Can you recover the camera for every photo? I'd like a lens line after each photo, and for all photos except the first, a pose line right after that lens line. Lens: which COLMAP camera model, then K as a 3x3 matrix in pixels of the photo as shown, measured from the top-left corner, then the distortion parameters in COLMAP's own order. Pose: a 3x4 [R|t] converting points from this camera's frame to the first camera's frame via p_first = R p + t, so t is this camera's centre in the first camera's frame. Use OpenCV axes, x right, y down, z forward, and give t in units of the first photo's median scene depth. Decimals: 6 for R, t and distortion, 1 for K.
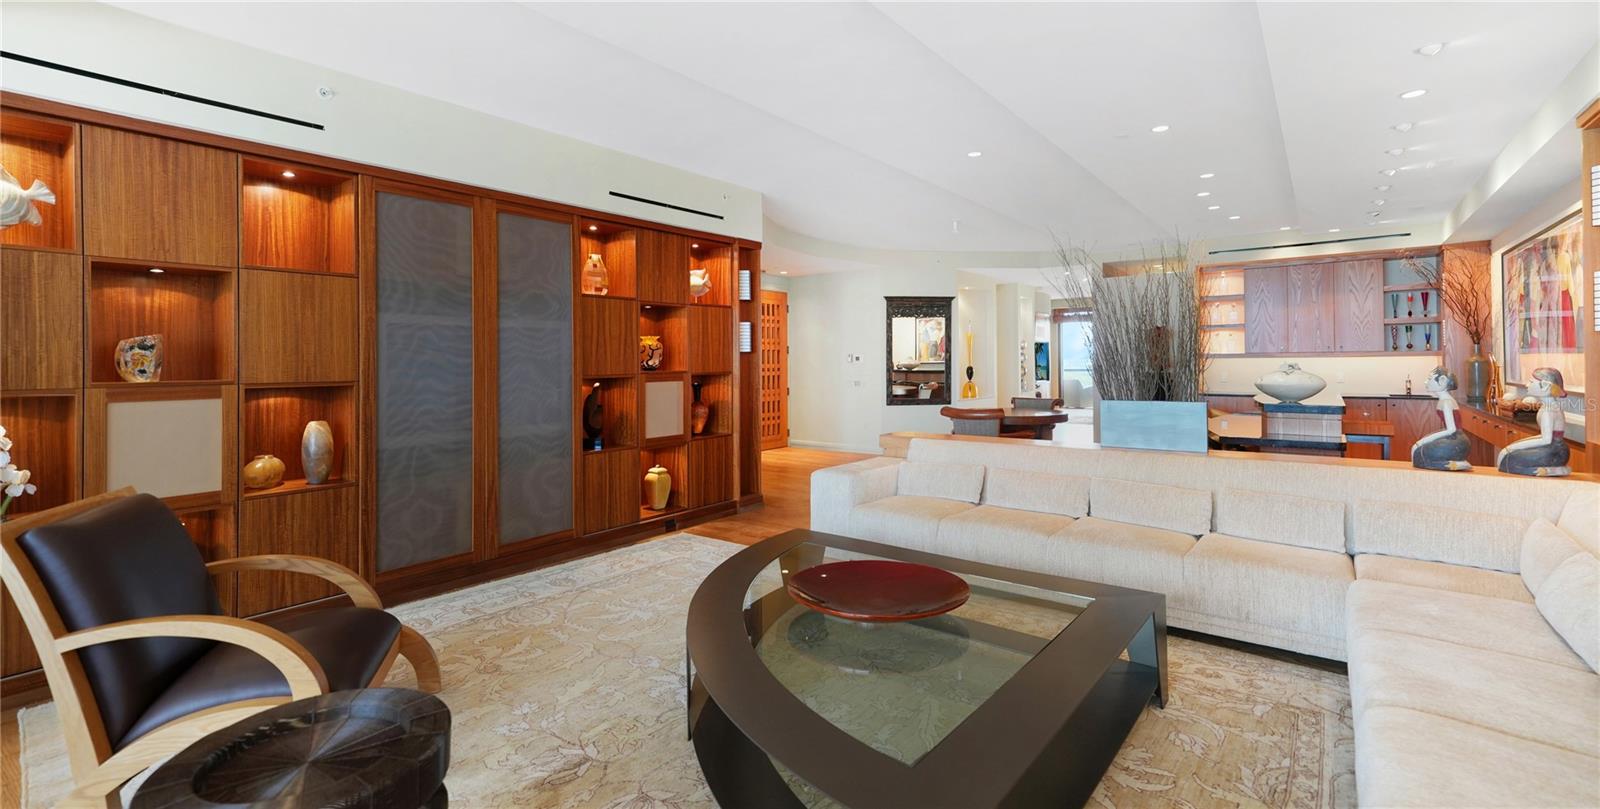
lens RADIAL K [[677.5, 0, 800.7], [0, 677.5, 355.4], [0, 0, 1]] dist [0.002634, -0.000234]
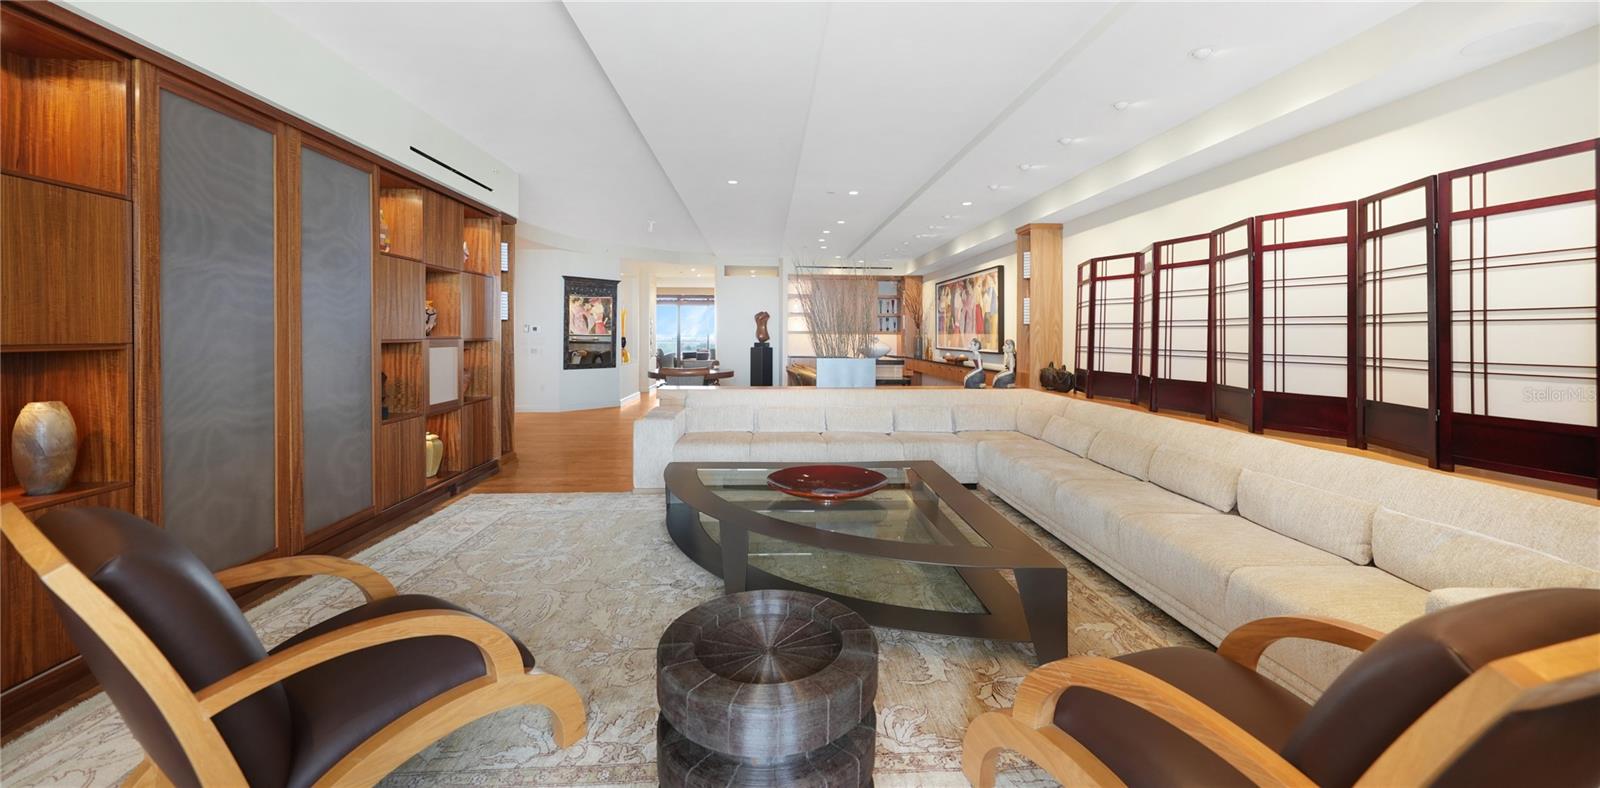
lens RADIAL K [[543.8, 0, 797.2], [0, 543.8, 339.1], [0, 0, 1]] dist [-0.001103, 0.000005]
pose [[0.755822, 0.011022, 0.654685, -0.392470], [-0.022331, 0.999711, 0.008950, 0.009795], [-0.654397, -0.021384, 0.755849, 0.070295]]
